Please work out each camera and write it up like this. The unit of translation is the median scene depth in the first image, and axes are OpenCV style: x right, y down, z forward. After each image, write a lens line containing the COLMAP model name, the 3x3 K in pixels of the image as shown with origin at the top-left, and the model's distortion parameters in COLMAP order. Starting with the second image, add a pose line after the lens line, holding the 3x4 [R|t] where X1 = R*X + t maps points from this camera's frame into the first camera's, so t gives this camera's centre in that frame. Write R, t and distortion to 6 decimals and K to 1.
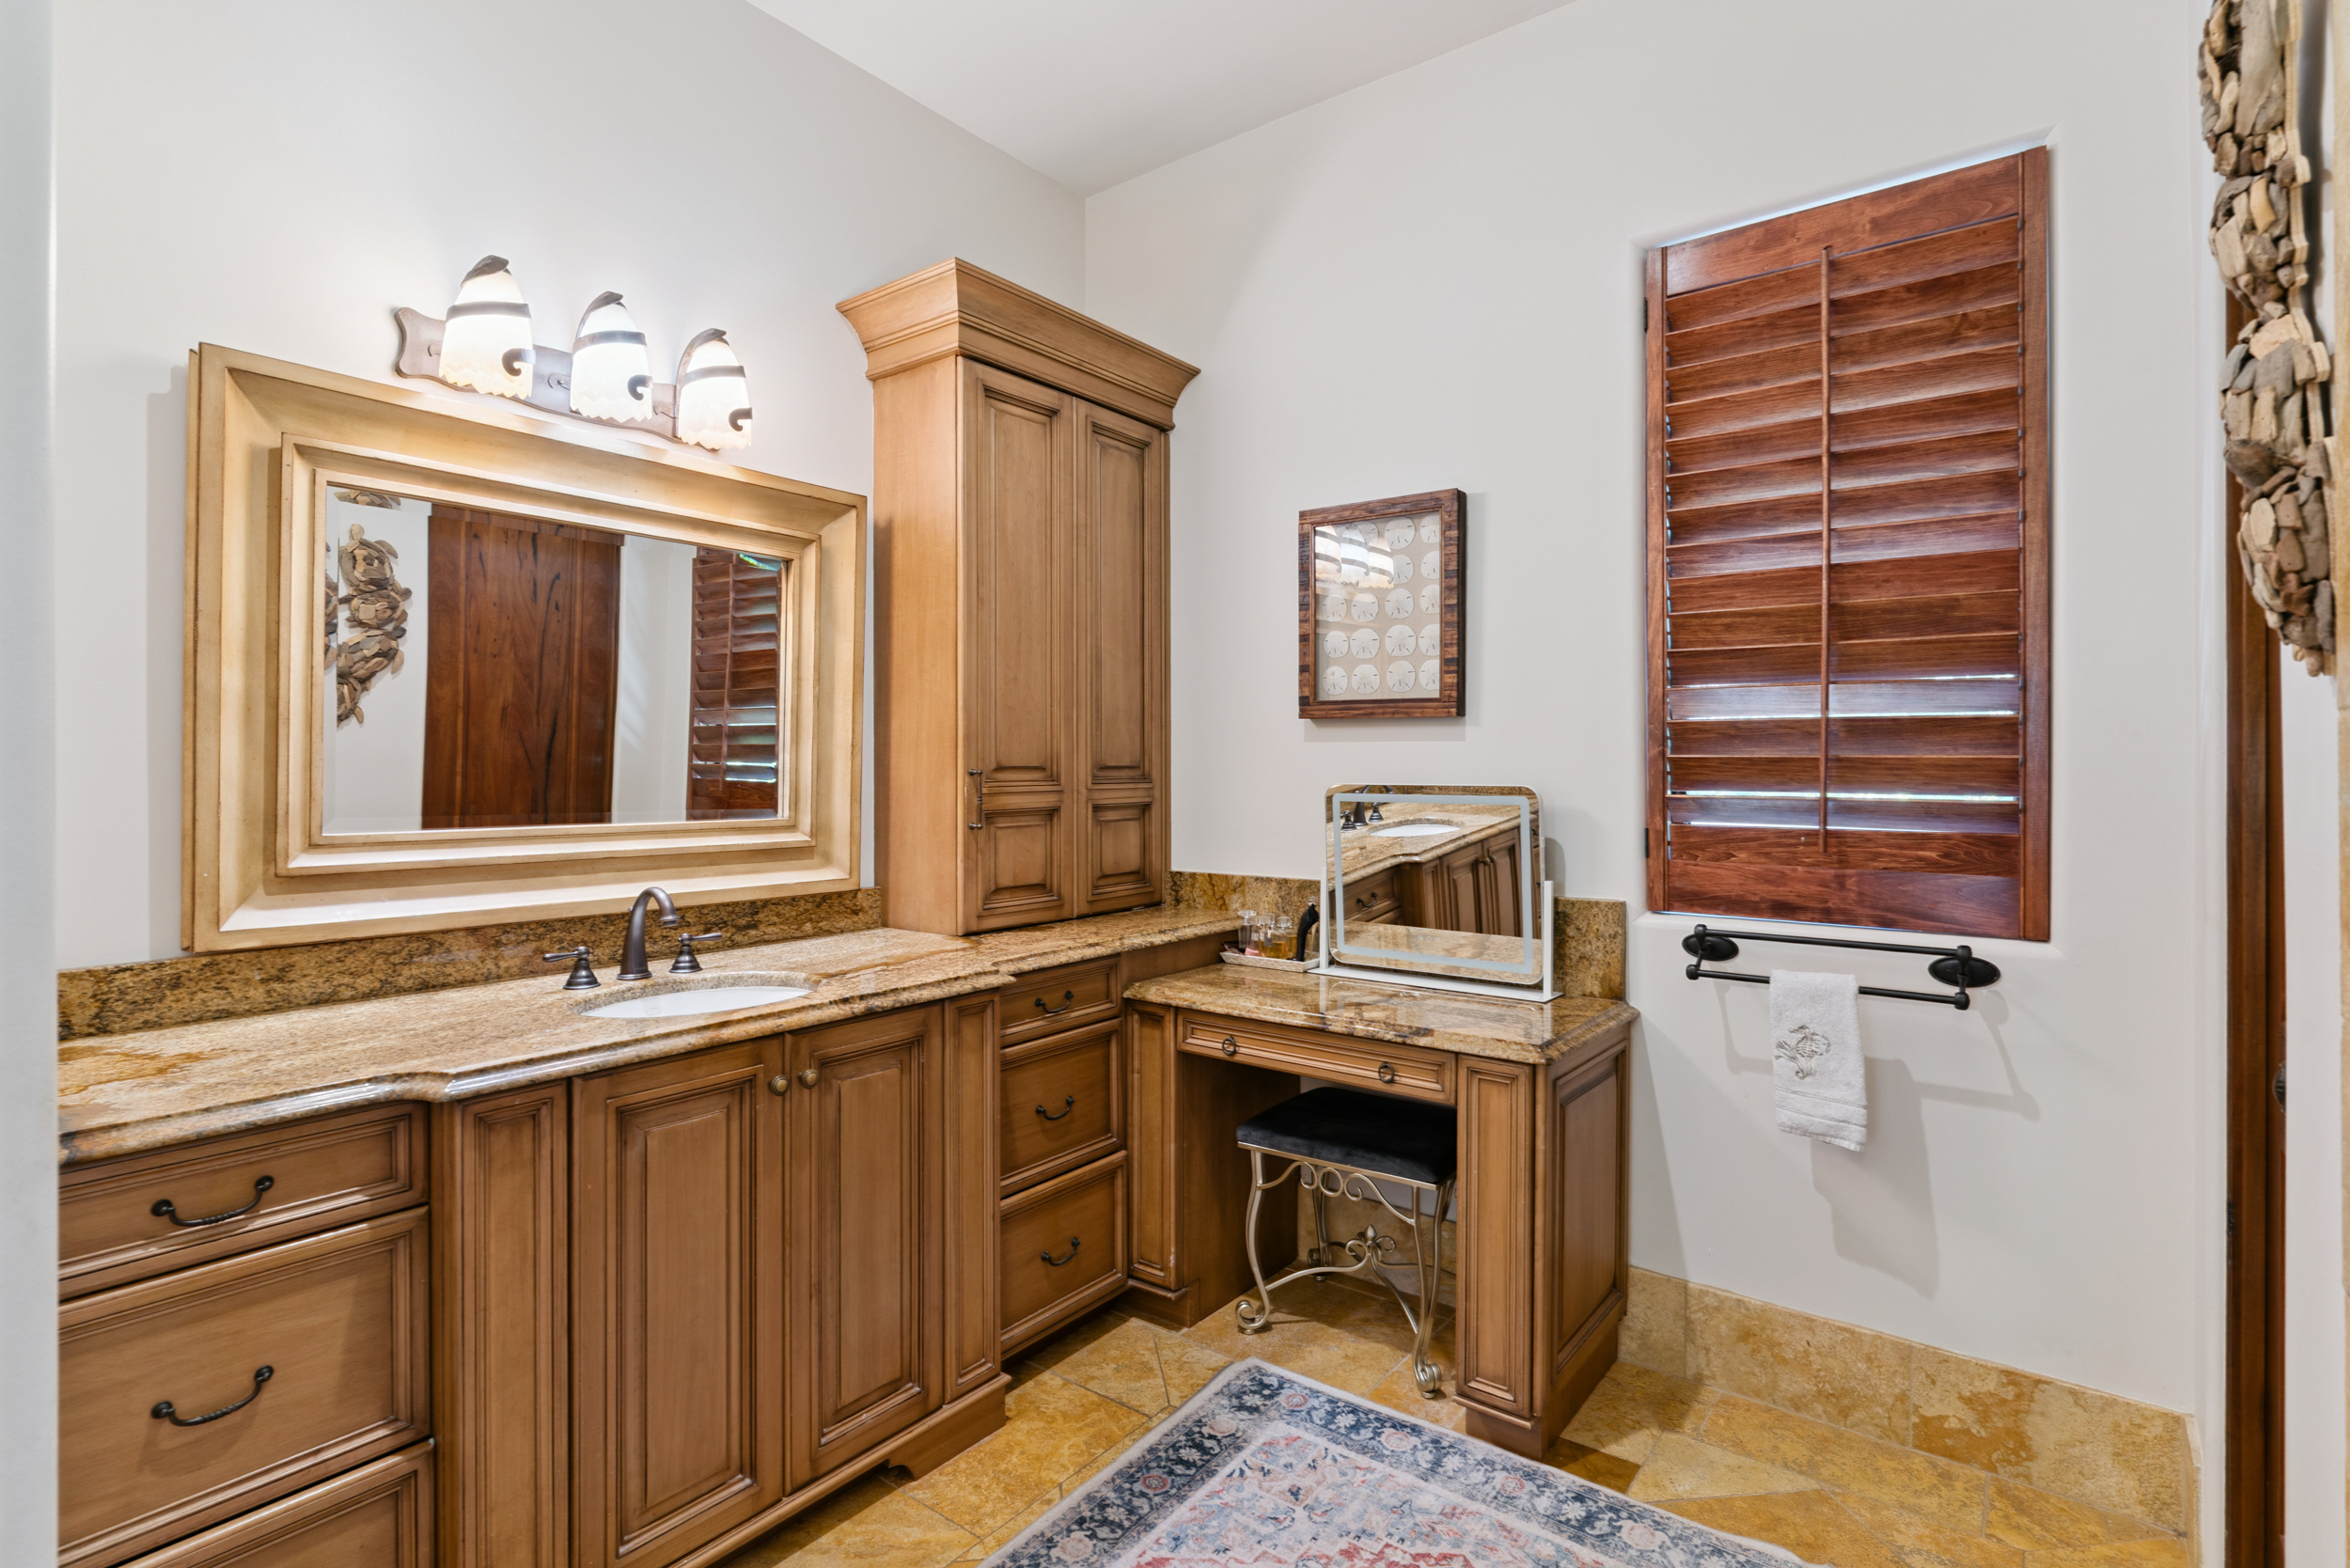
lens RADIAL K [[1146.8, 0, 1171.2], [0, 1146.8, 760.5], [0, 0, 1]] dist [0.006487, 0.000693]
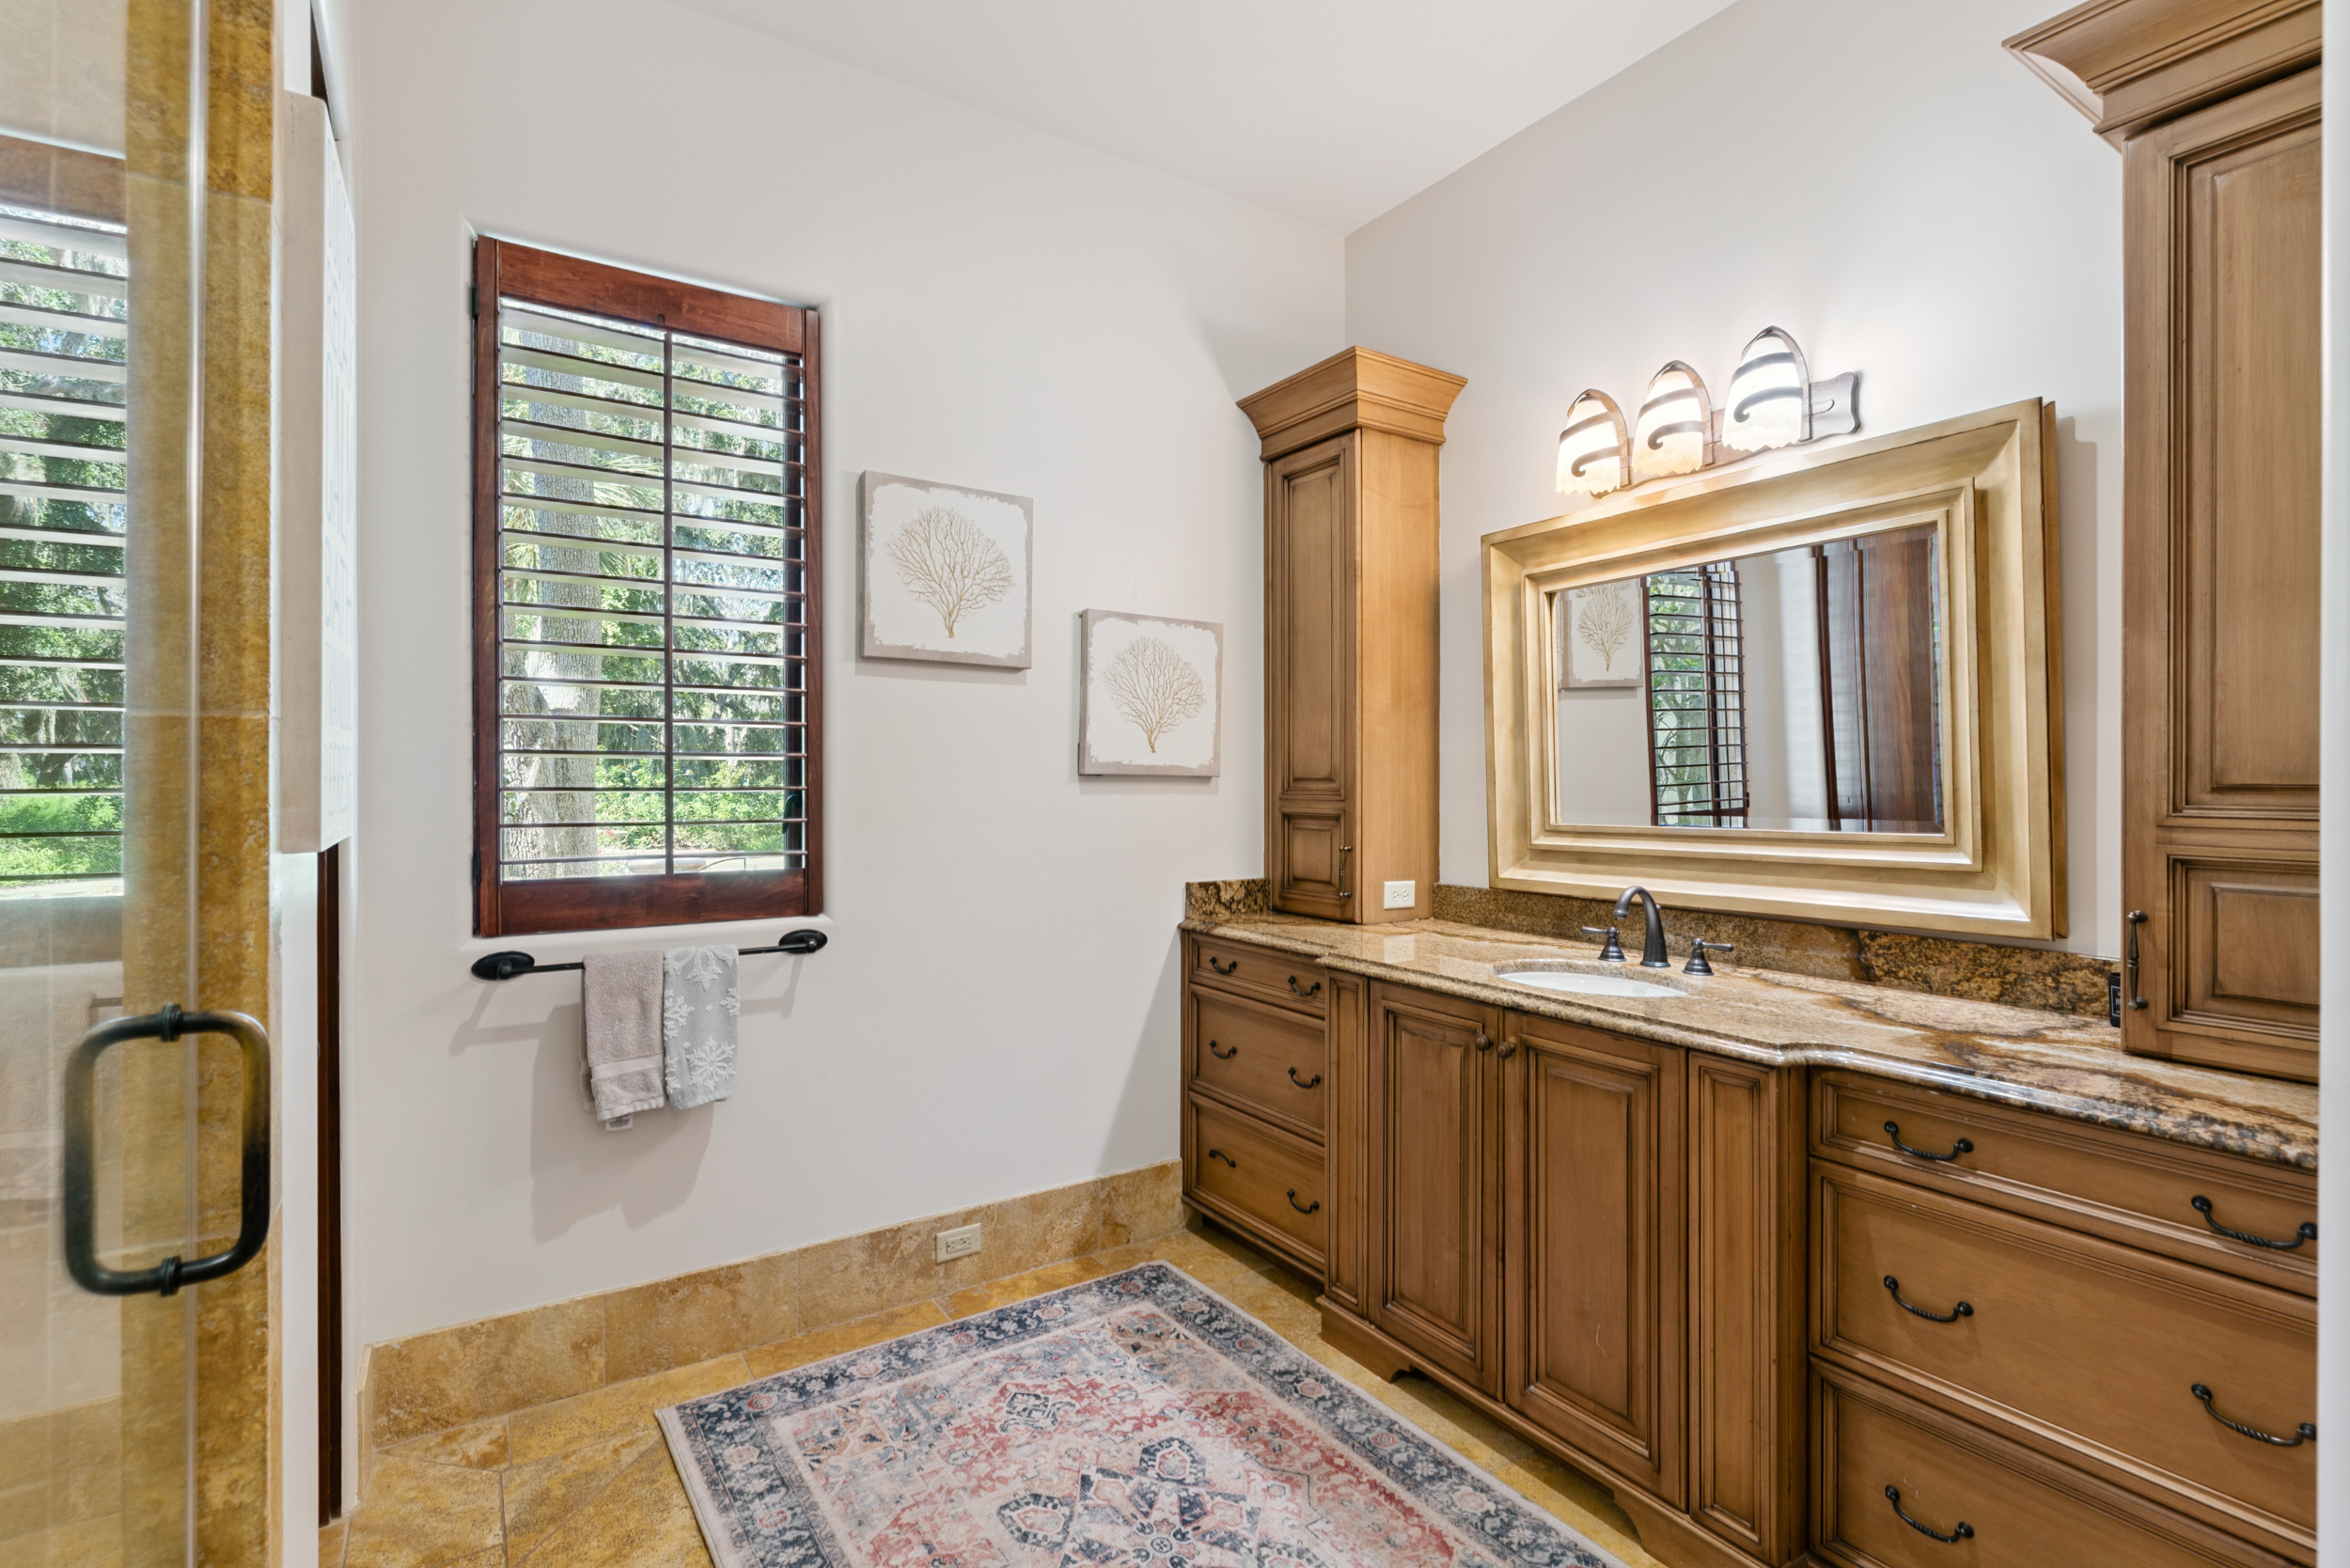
lens RADIAL K [[1118.2, 0, 1175.0], [0, 1118.2, 791.1], [0, 0, 1]] dist [-0.000415, 0.000073]
pose [[-0.352435, 0.010709, -0.935775, 0.748981], [0.009669, 0.999923, 0.007801, 0.003719], [0.935786, -0.006299, -0.352511, 0.965716]]
